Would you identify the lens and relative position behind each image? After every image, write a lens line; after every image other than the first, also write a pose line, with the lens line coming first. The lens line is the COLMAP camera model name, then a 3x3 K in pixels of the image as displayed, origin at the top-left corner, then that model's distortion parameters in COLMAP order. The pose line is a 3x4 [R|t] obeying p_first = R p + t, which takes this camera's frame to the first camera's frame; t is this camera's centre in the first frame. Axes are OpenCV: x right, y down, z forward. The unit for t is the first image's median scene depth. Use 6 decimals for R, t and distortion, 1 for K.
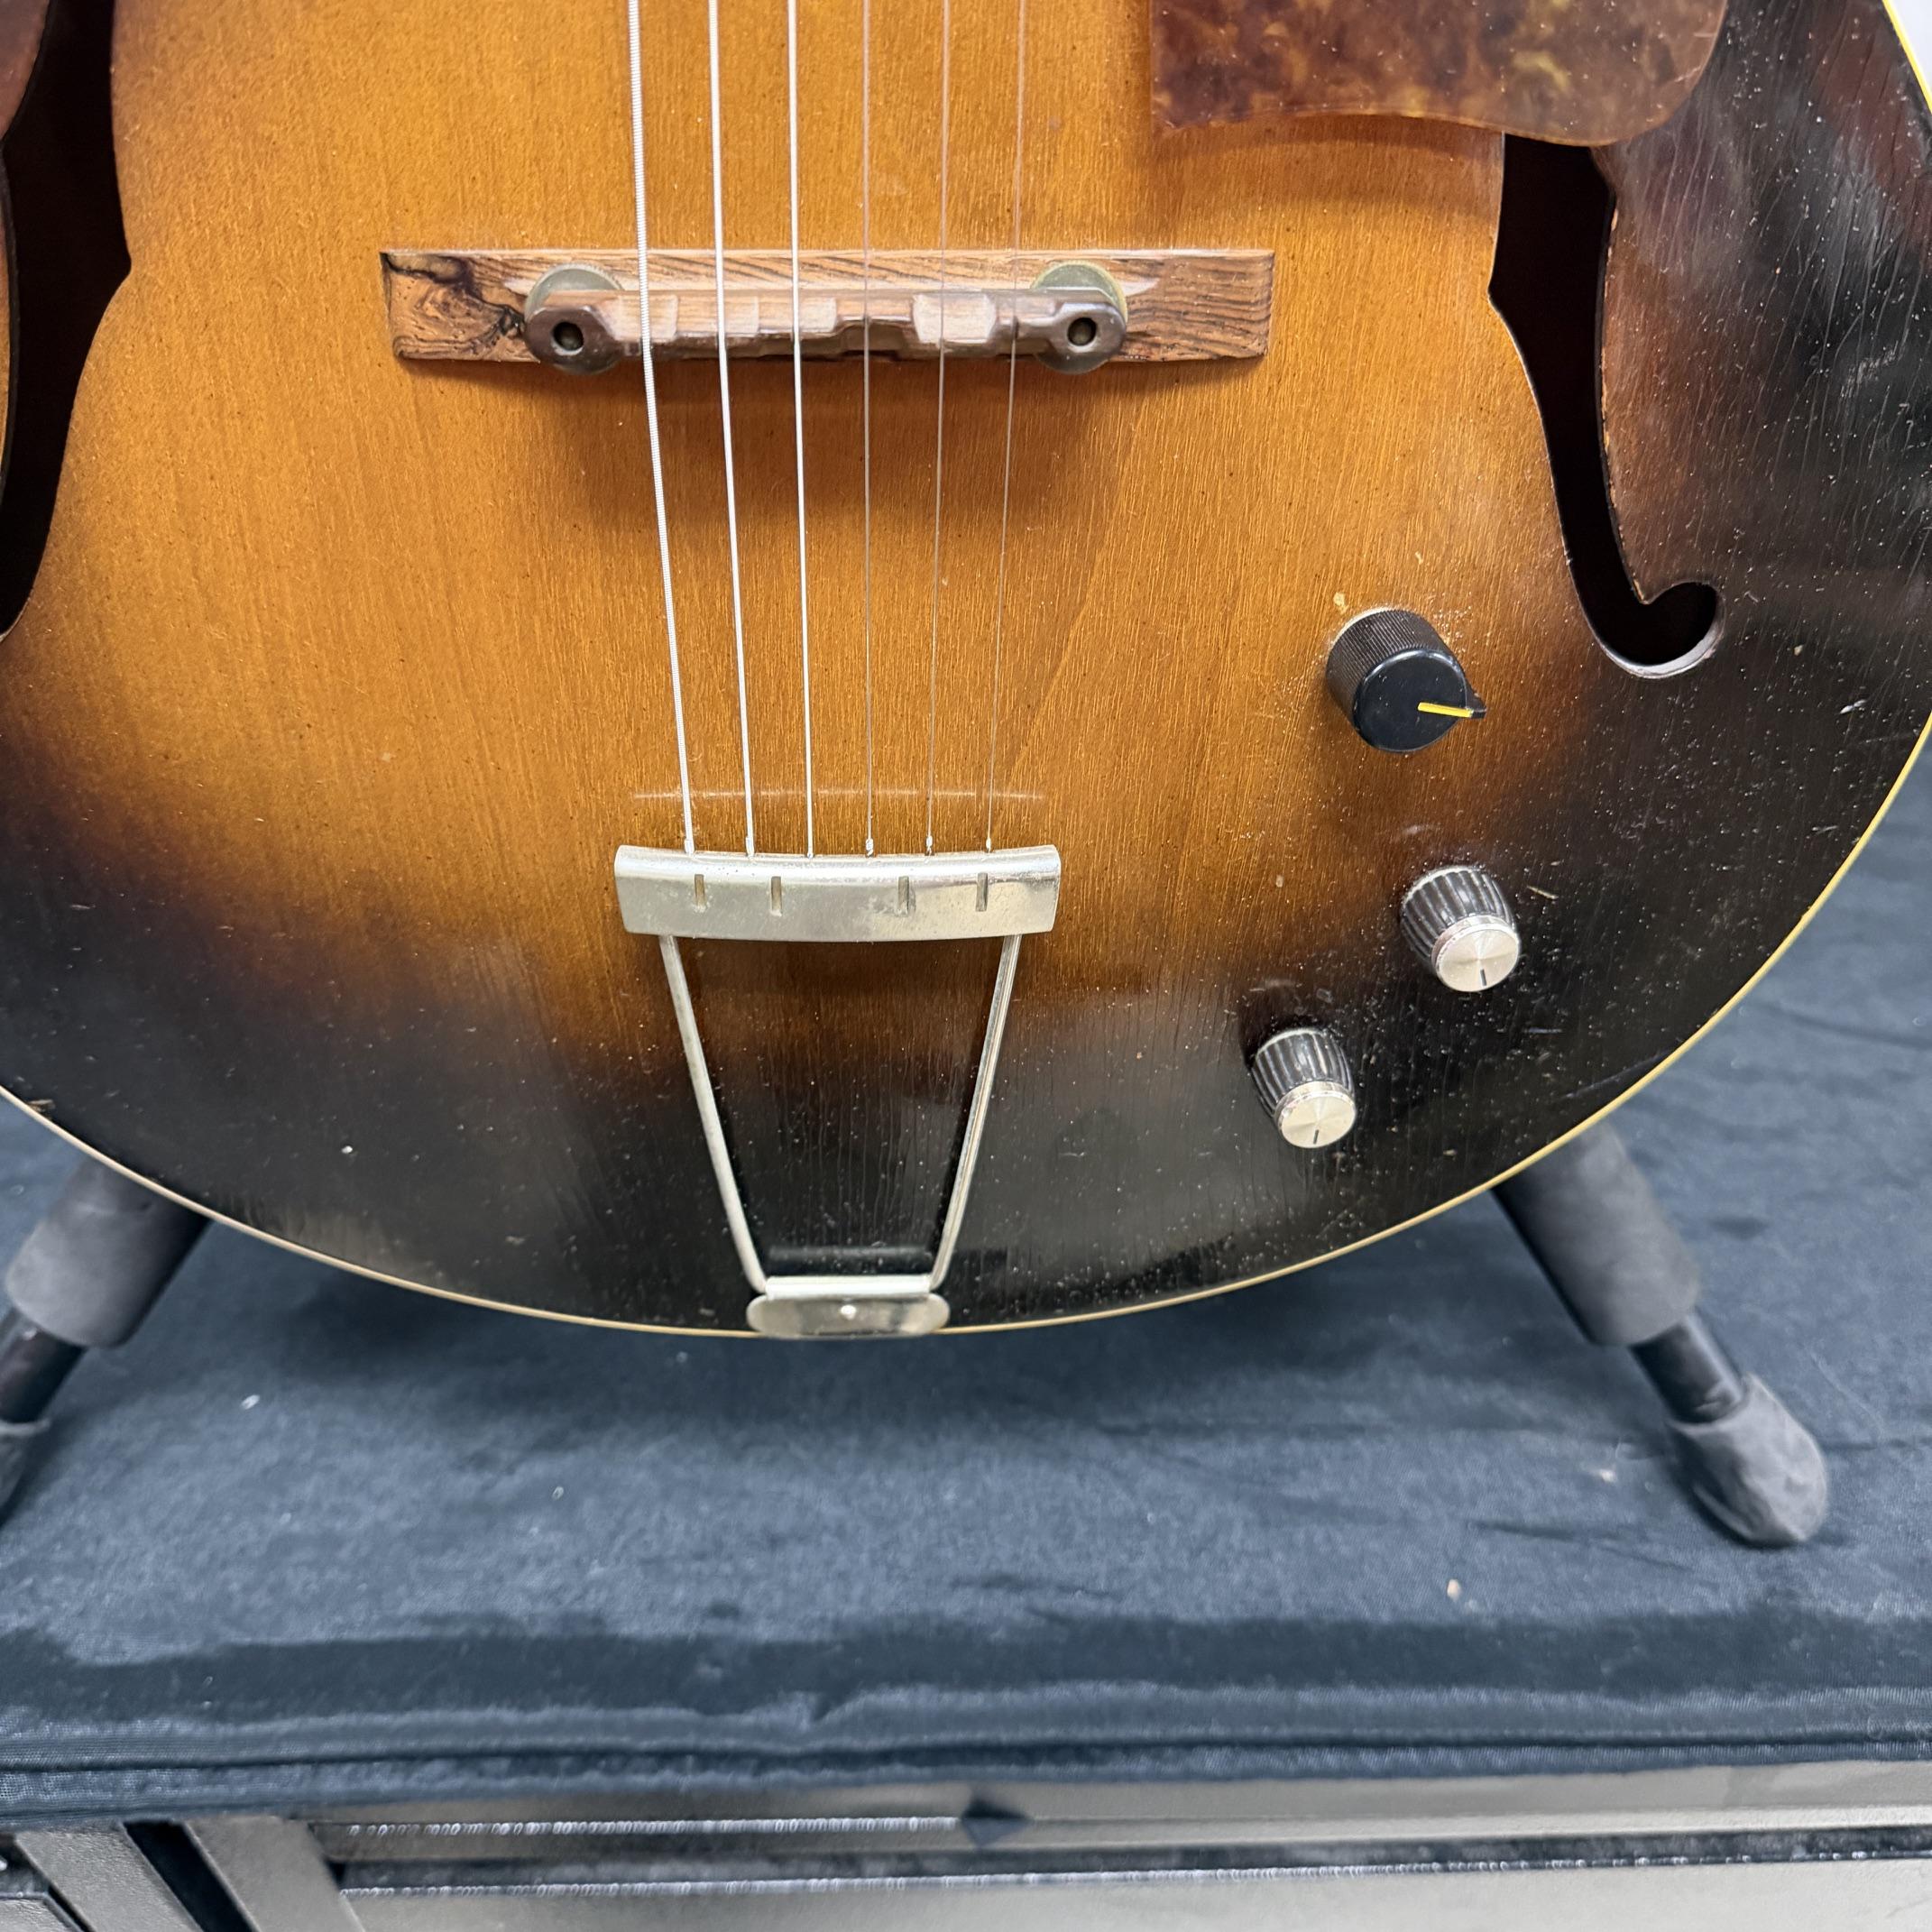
lens RADIAL K [[1812.4, 0, 963.3], [0, 1812.4, 956.1], [0, 0, 1]] dist [0.014663, 0.000000]
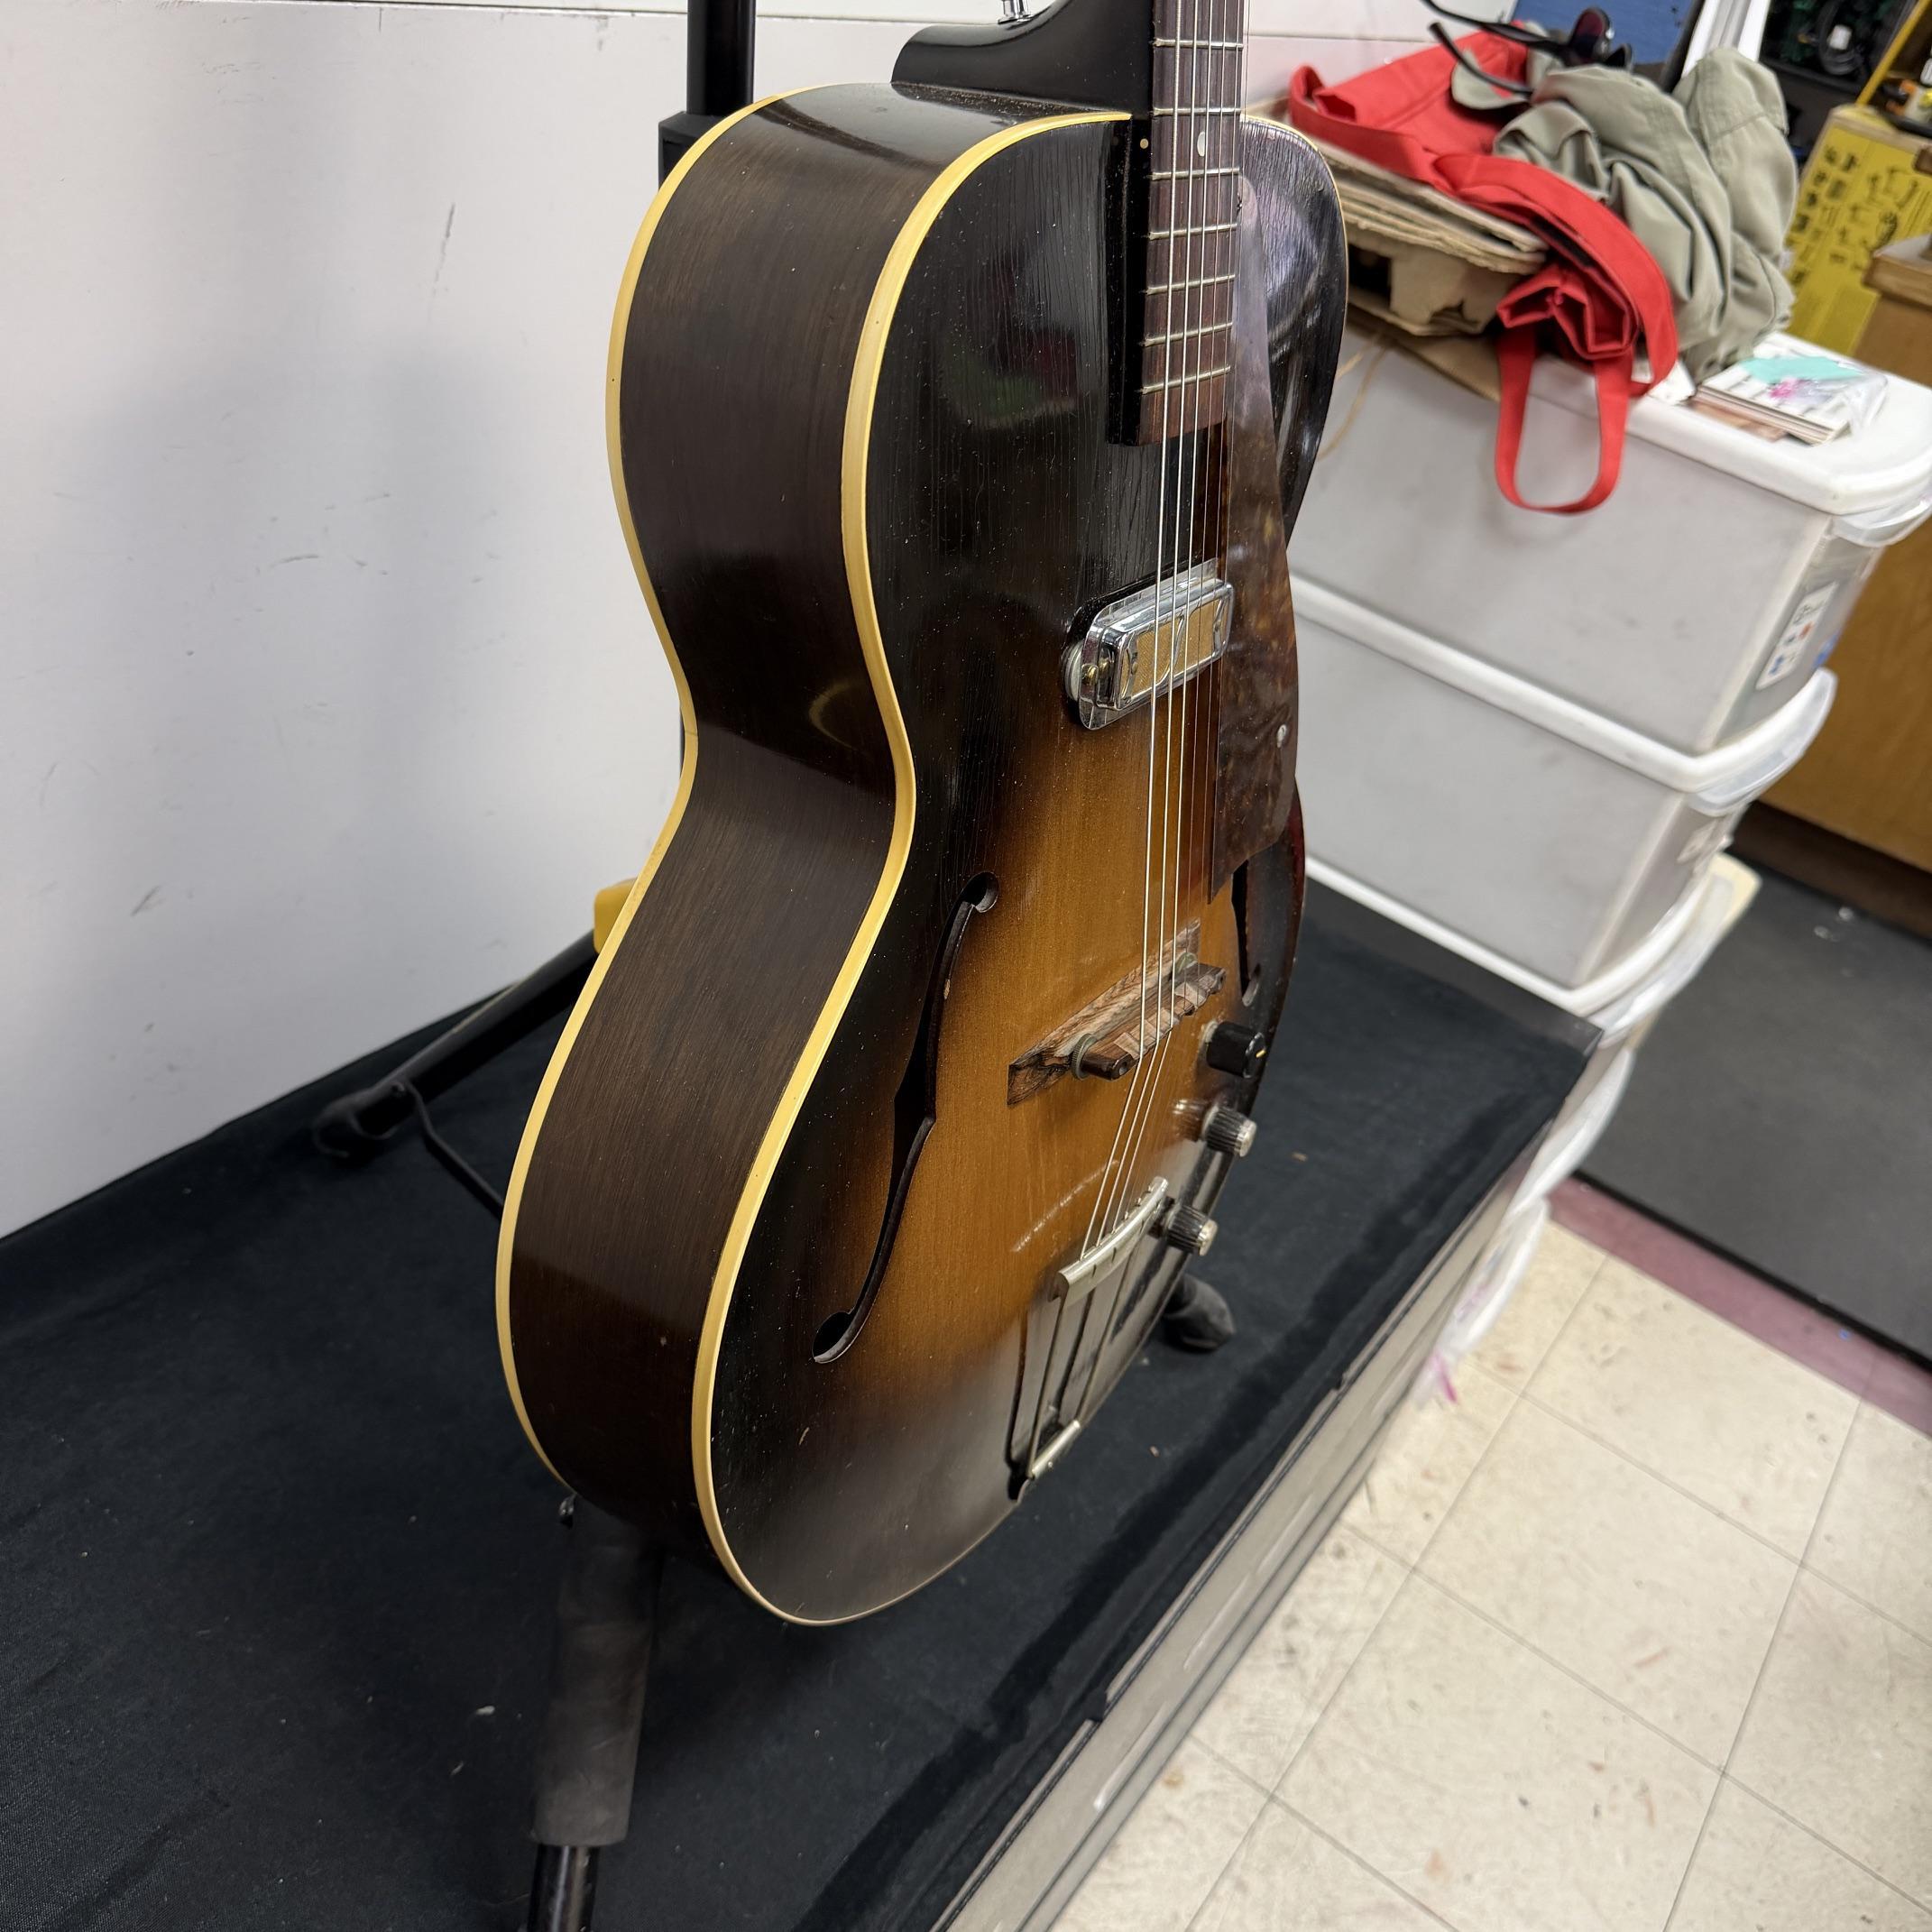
lens RADIAL K [[1812.4, 0, 977.5], [0, 1812.4, 968.3], [0, 0, 1]] dist [0.014663, 0.000000]
pose [[0.583126, -0.367488, 0.724511, -1.585653], [0.396385, 0.907176, 0.141108, -0.691250], [-0.709115, 0.204902, 0.674664, -0.377032]]
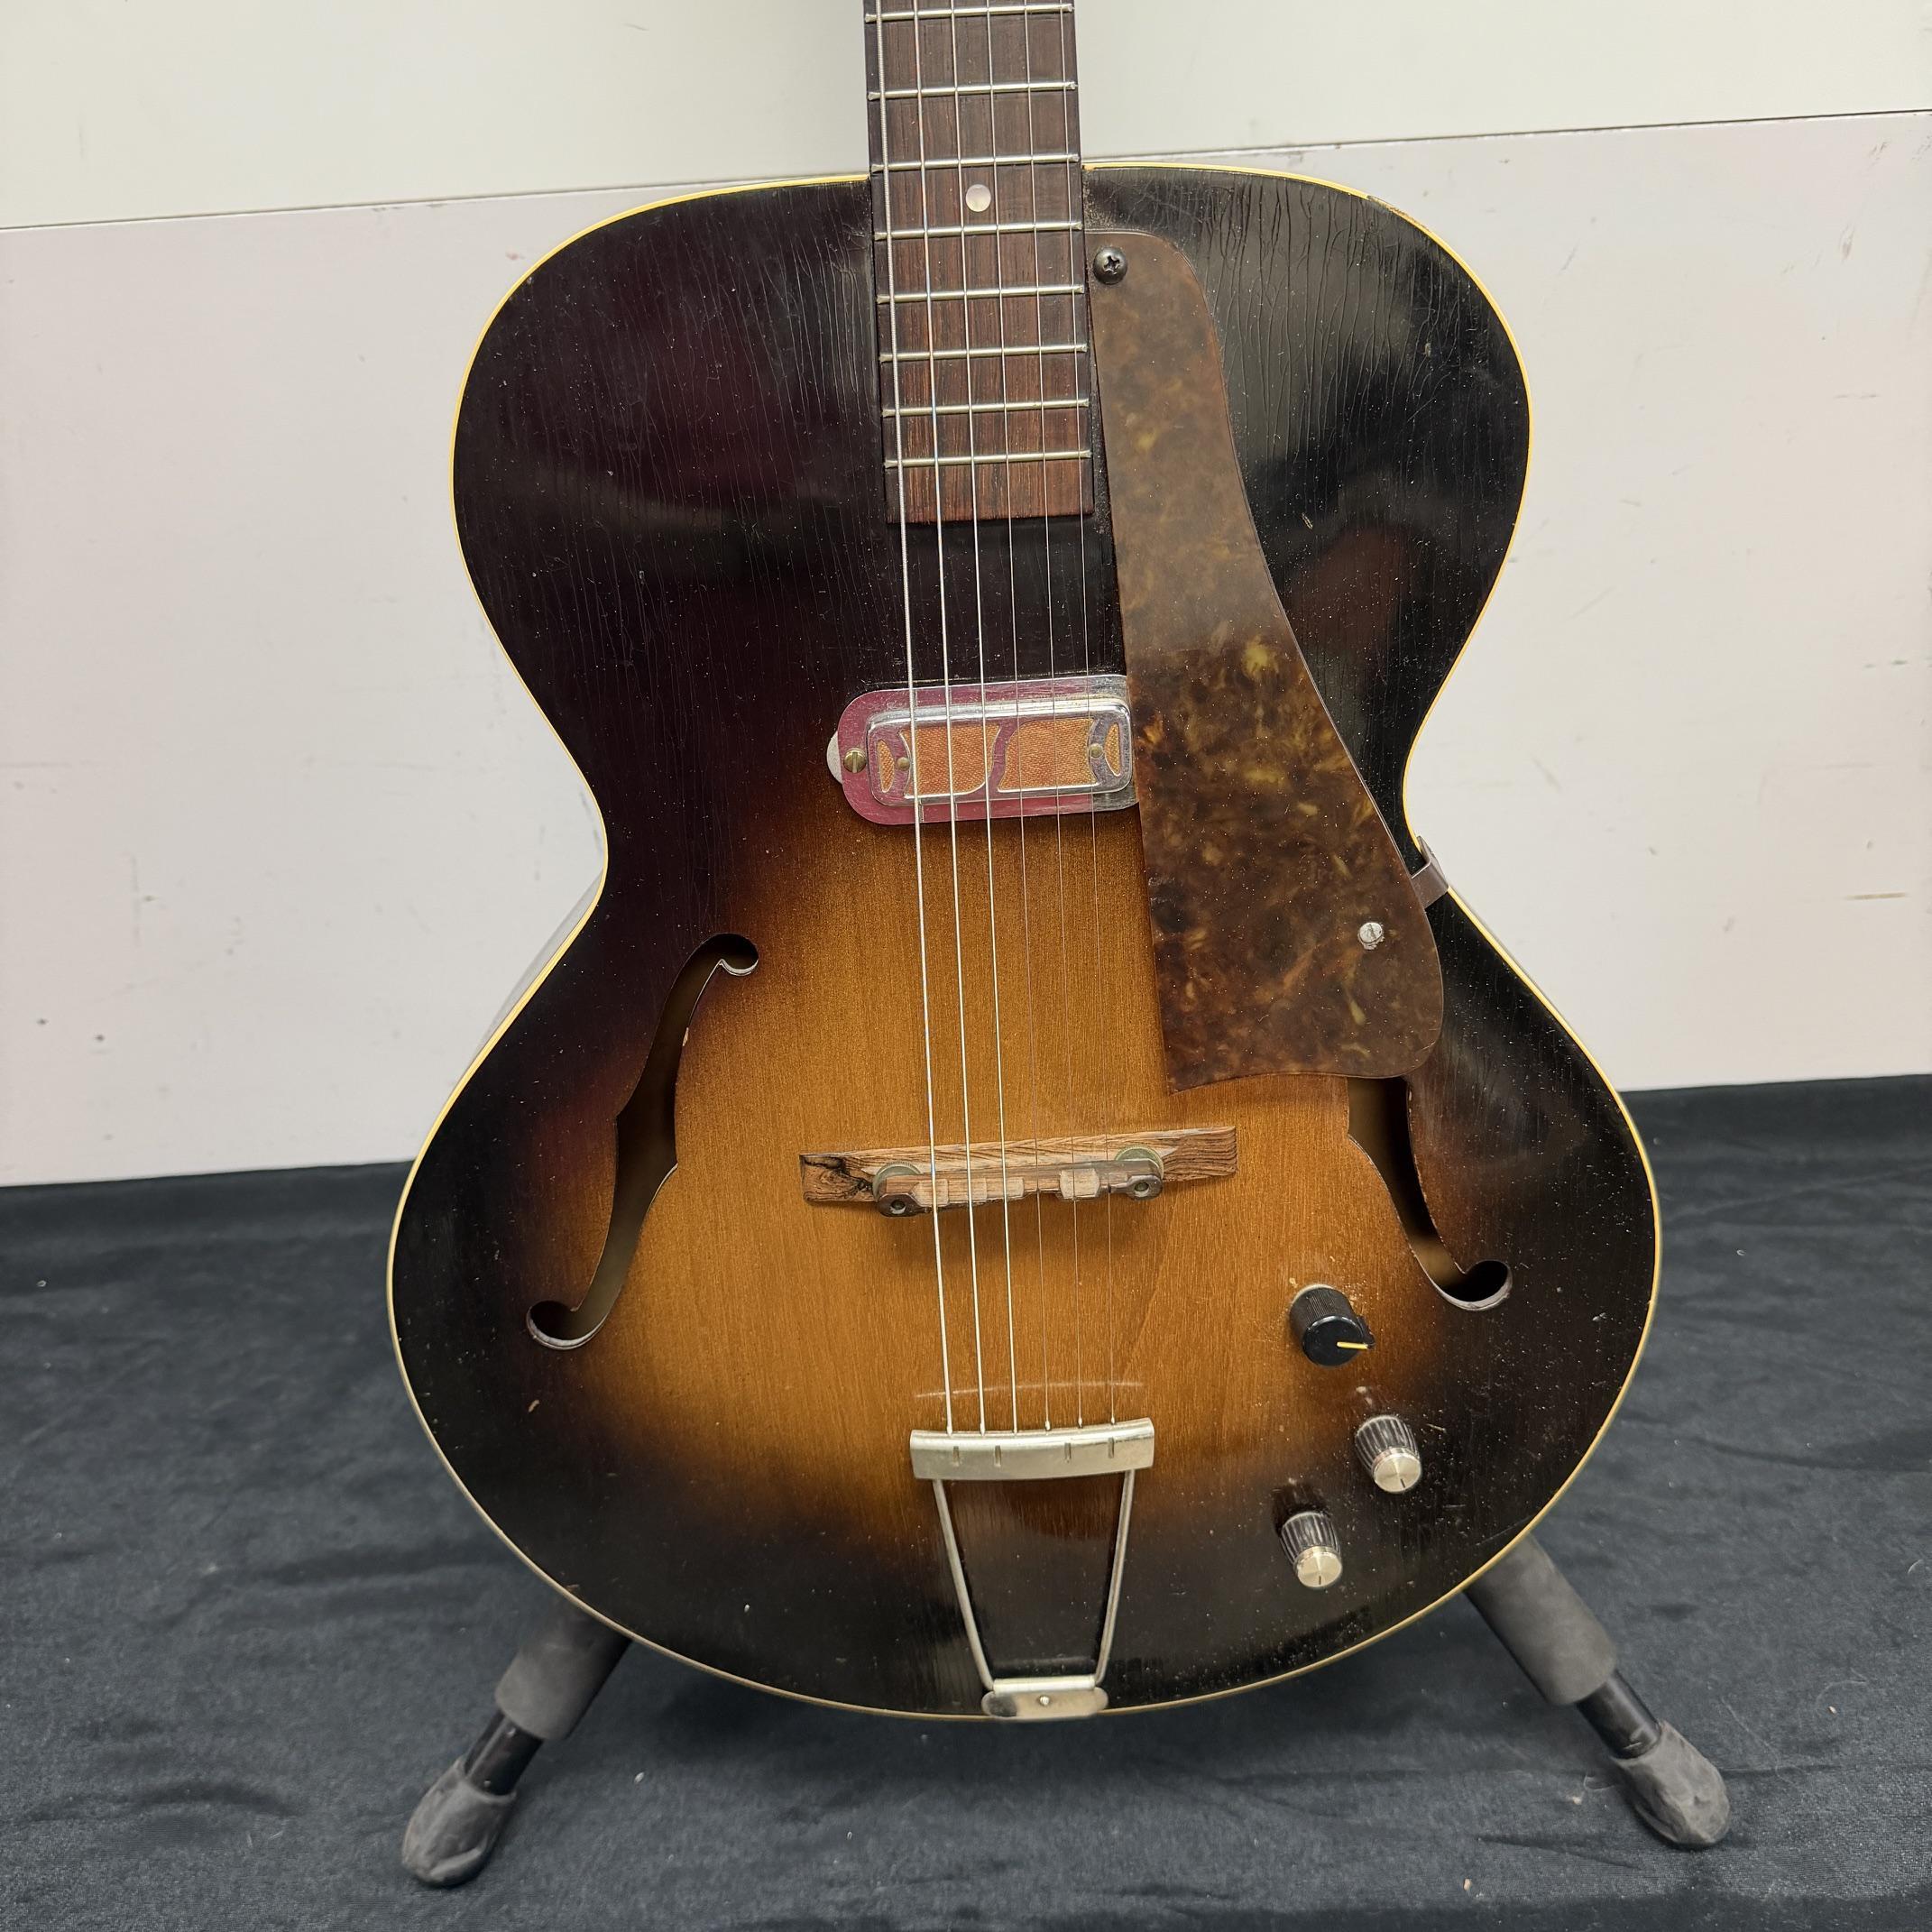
lens RADIAL K [[1812.4, 0, 973.5], [0, 1812.4, 983.0], [0, 0, 1]] dist [0.014663, 0.000000]
pose [[0.996548, -0.059458, -0.057931, 0.005972], [0.047674, 0.981211, -0.186956, -0.159430], [0.067959, 0.183548, 0.980659, -0.885431]]
